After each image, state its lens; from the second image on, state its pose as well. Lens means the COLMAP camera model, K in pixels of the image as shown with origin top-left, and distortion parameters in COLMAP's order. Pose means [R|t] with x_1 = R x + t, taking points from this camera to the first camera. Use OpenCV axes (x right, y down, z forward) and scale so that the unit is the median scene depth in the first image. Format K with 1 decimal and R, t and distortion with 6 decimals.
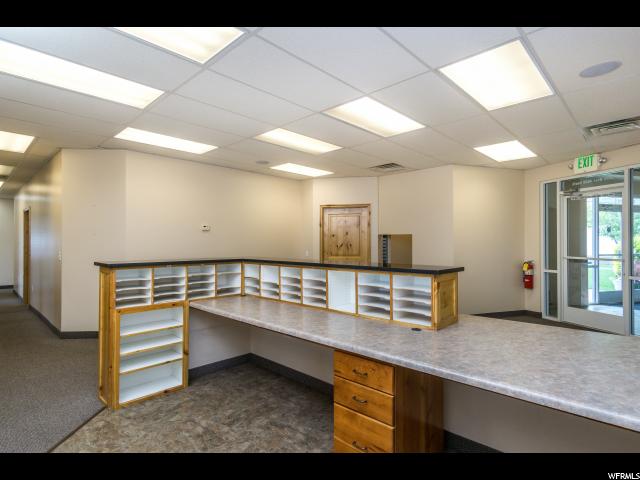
lens RADIAL K [[342.7, 0, 320.0], [0, 342.7, 240.0], [0, 0, 1]] dist [0.003965, 0.001079]
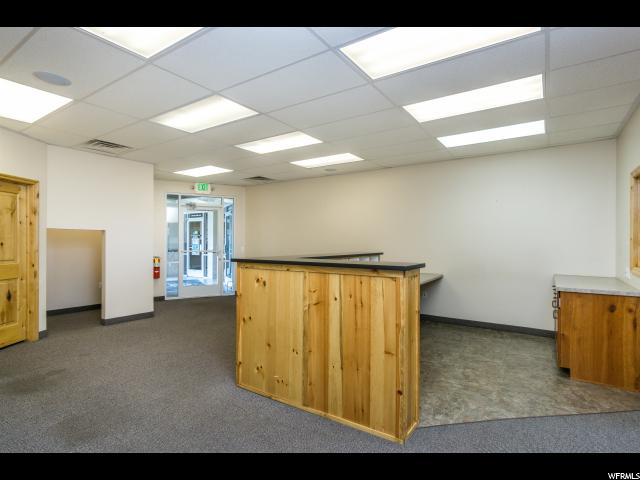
lens RADIAL K [[335.4, 0, 320.0], [0, 335.4, 240.0], [0, 0, 1]] dist [0.002811, 0.000353]
pose [[-0.168680, 0.002468, 0.985668, -0.753109], [-0.013639, 0.999895, -0.004838, 0.005443], [-0.985576, -0.014260, -0.168629, 0.732784]]
